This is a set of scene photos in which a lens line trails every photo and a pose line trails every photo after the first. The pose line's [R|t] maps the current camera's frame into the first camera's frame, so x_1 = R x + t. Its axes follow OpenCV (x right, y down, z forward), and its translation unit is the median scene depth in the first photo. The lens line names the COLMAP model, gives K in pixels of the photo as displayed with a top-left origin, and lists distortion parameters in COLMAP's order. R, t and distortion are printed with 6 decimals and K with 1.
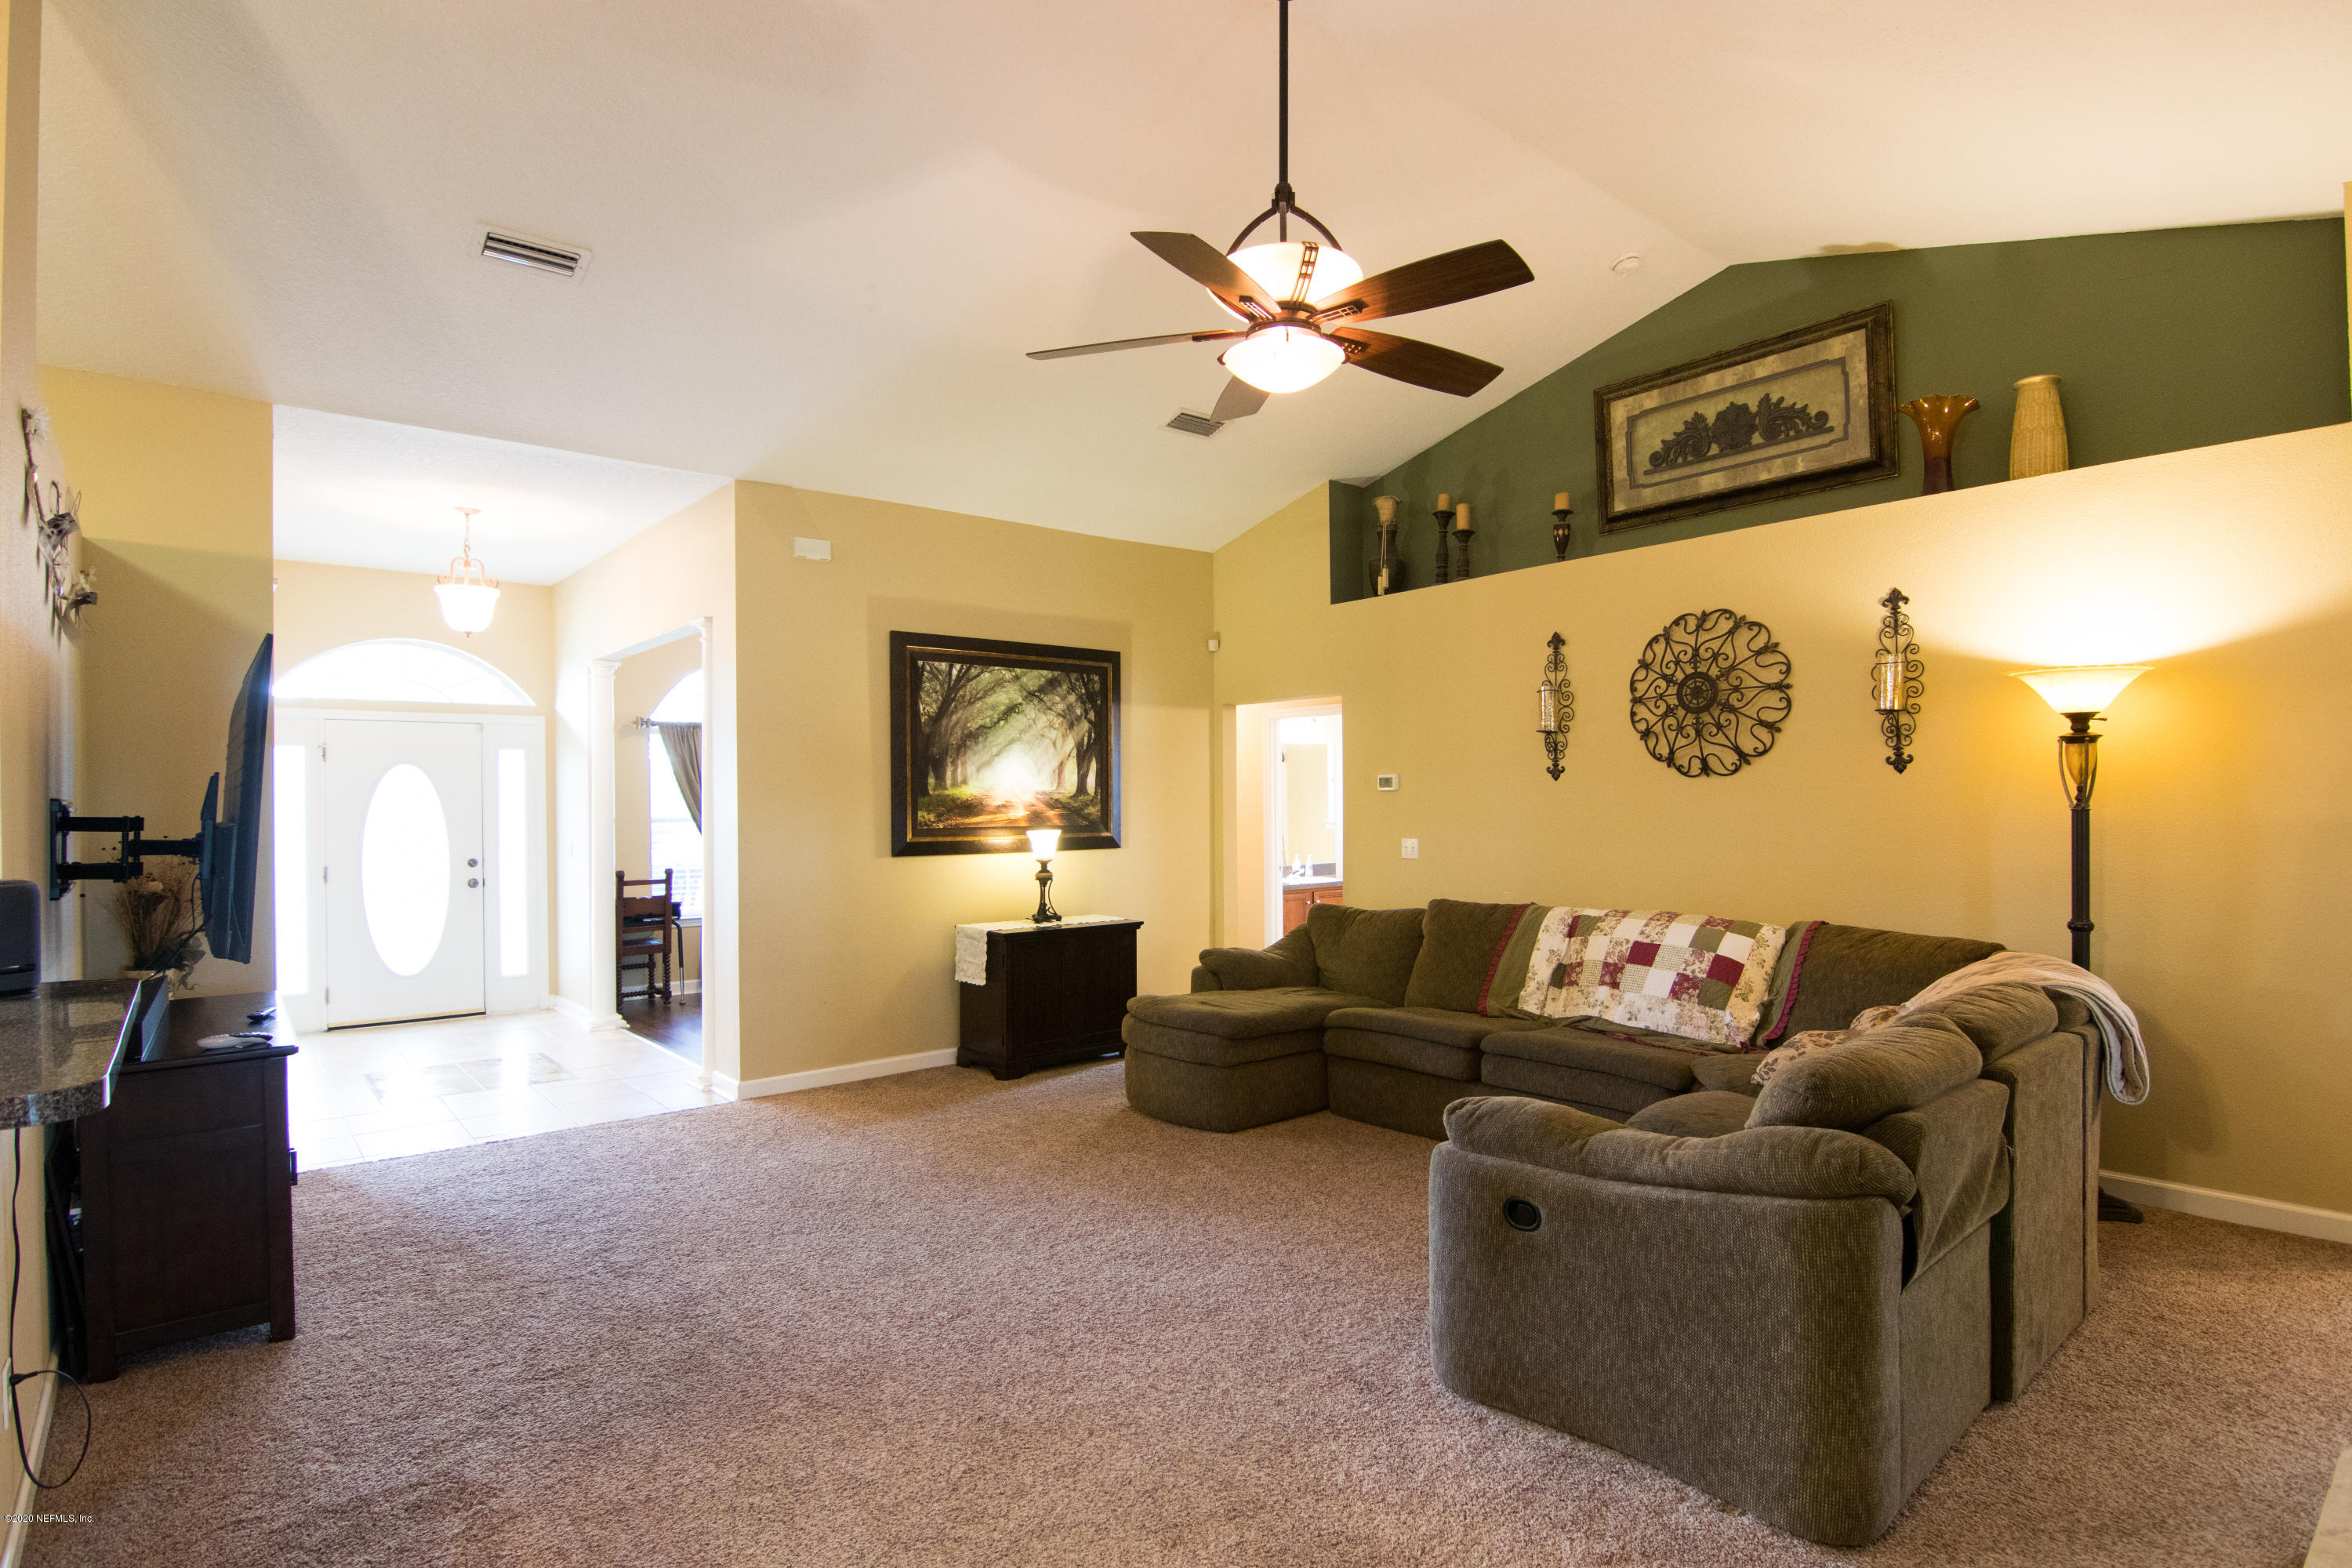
lens RADIAL K [[1192.5, 0, 1161.7], [0, 1192.5, 792.3], [0, 0, 1]] dist [-0.008422, -0.008218]
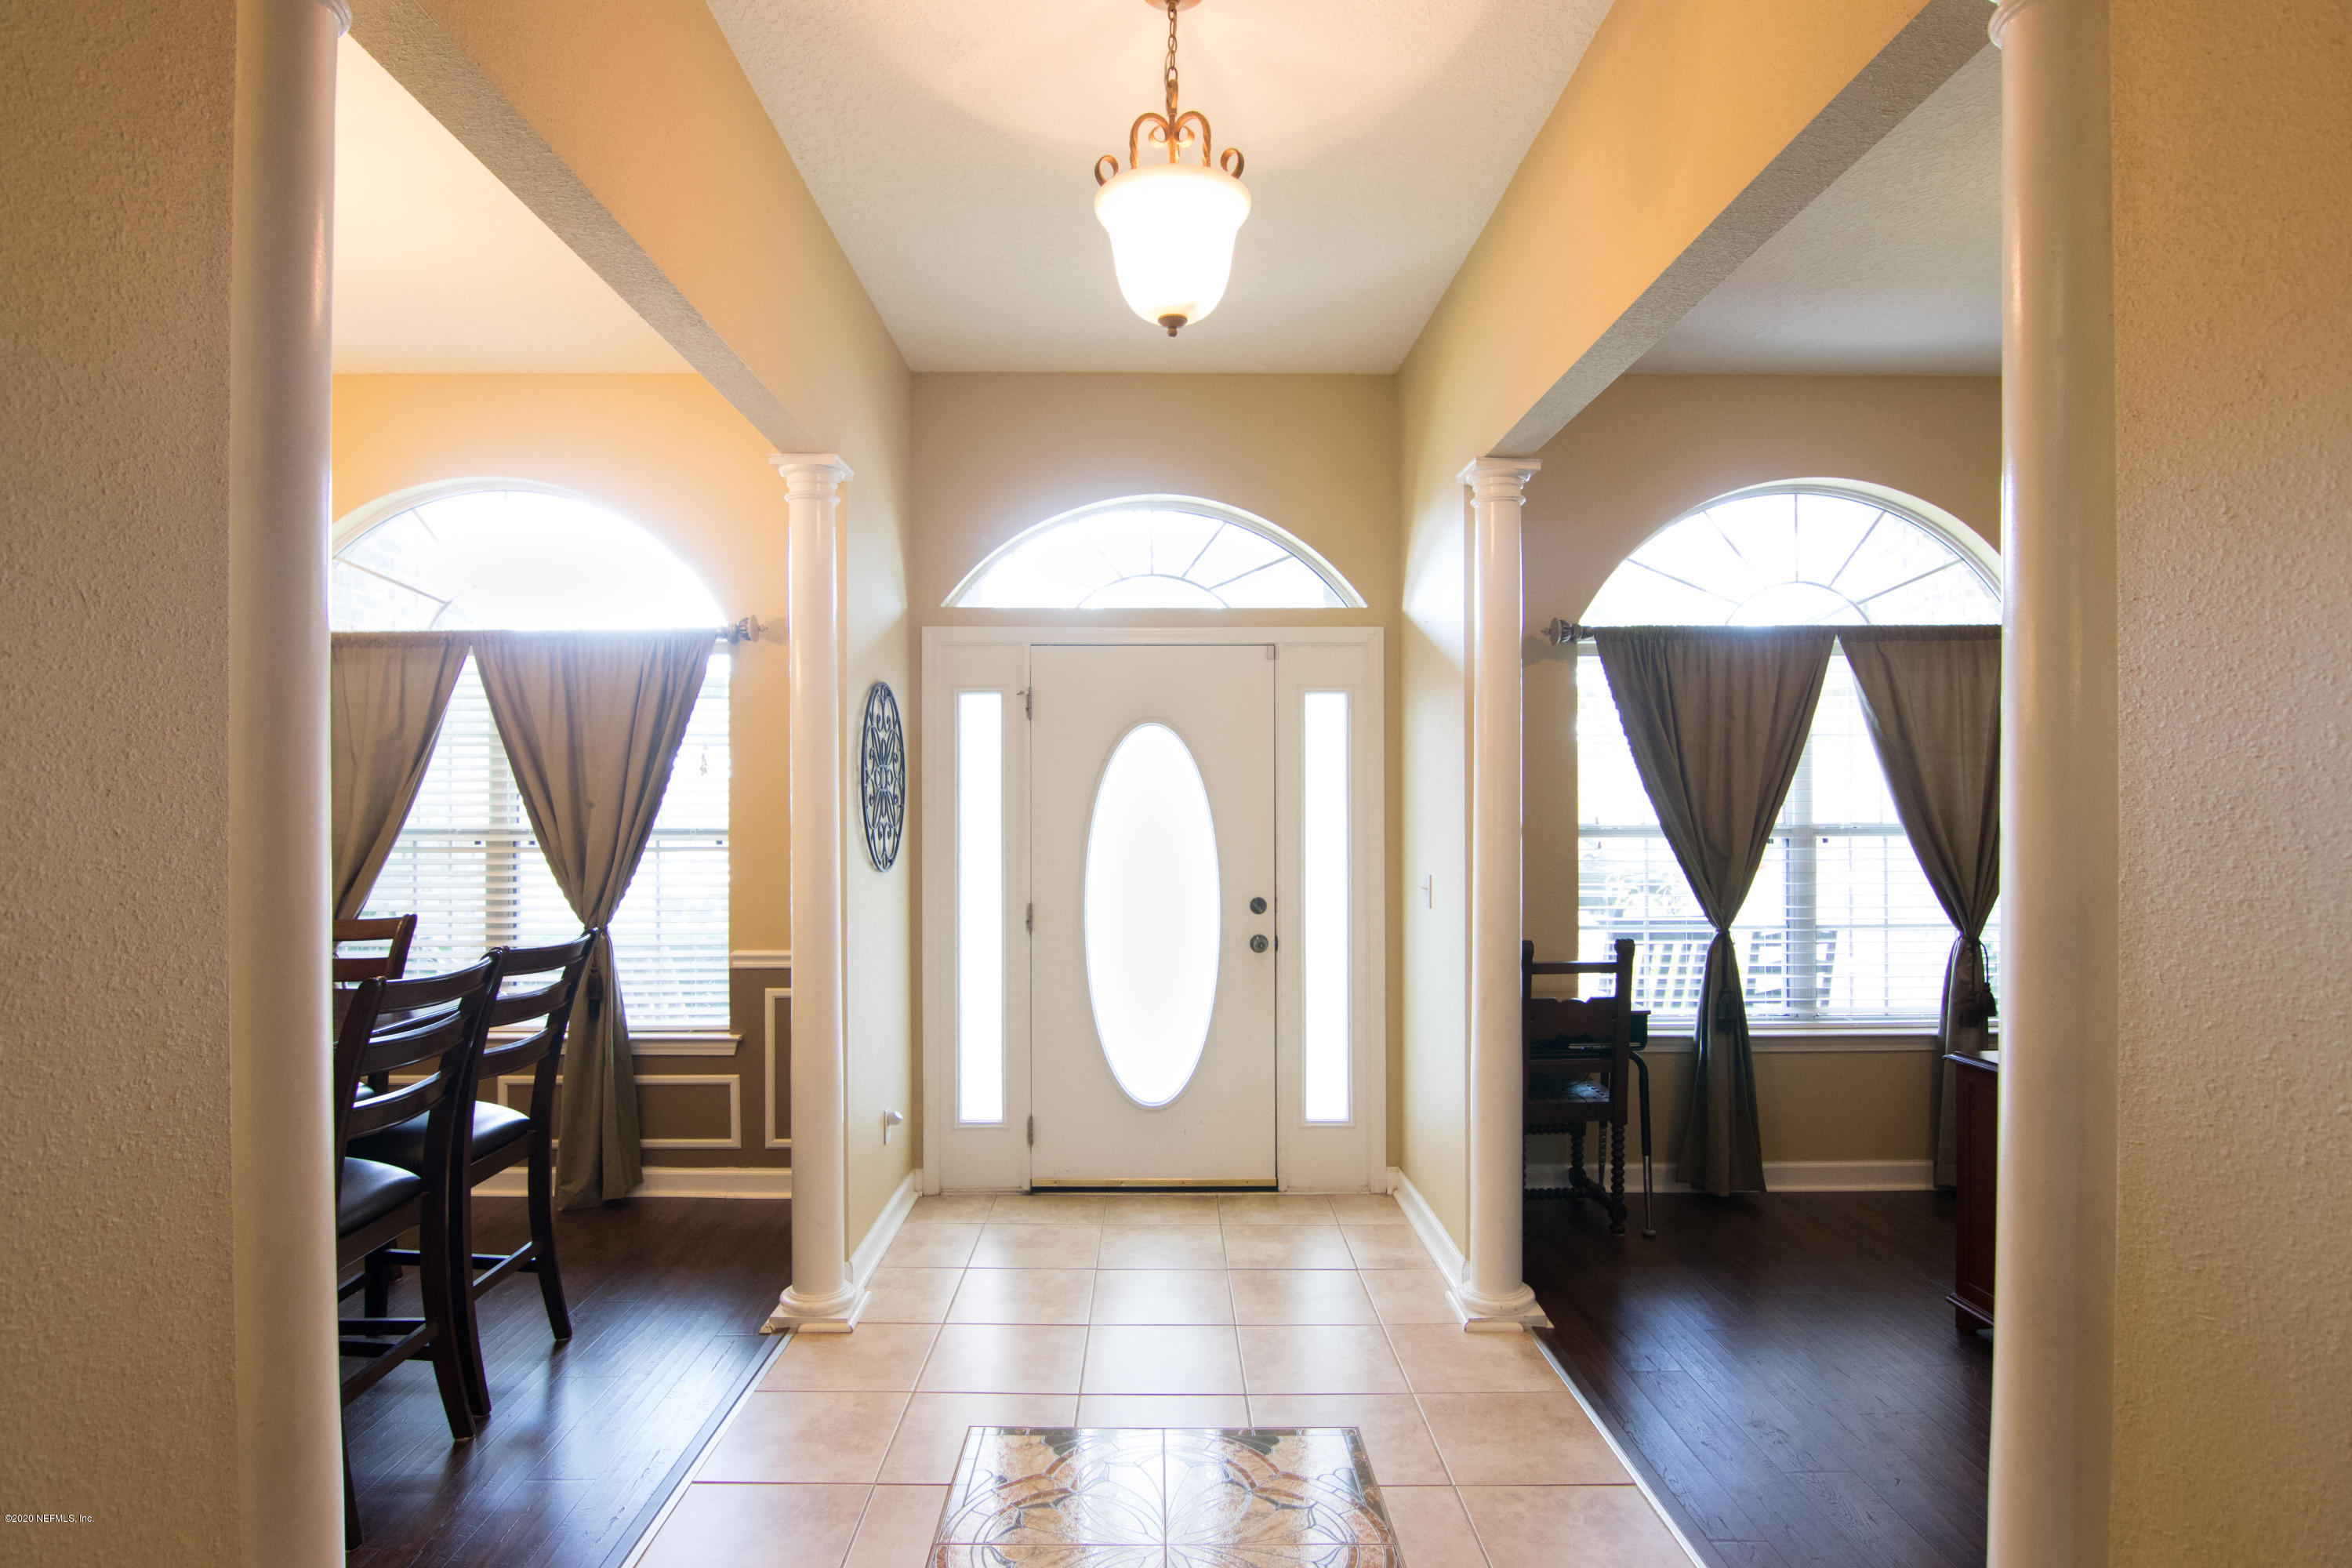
lens RADIAL K [[1192.5, 0, 1163.1], [0, 1192.5, 794.3], [0, 0, 1]] dist [-0.008422, -0.008218]
pose [[0.780624, 0.005650, -0.624976, -0.269825], [-0.004436, 0.999984, 0.003499, 0.007253], [0.624986, 0.000041, 0.780636, 0.537572]]
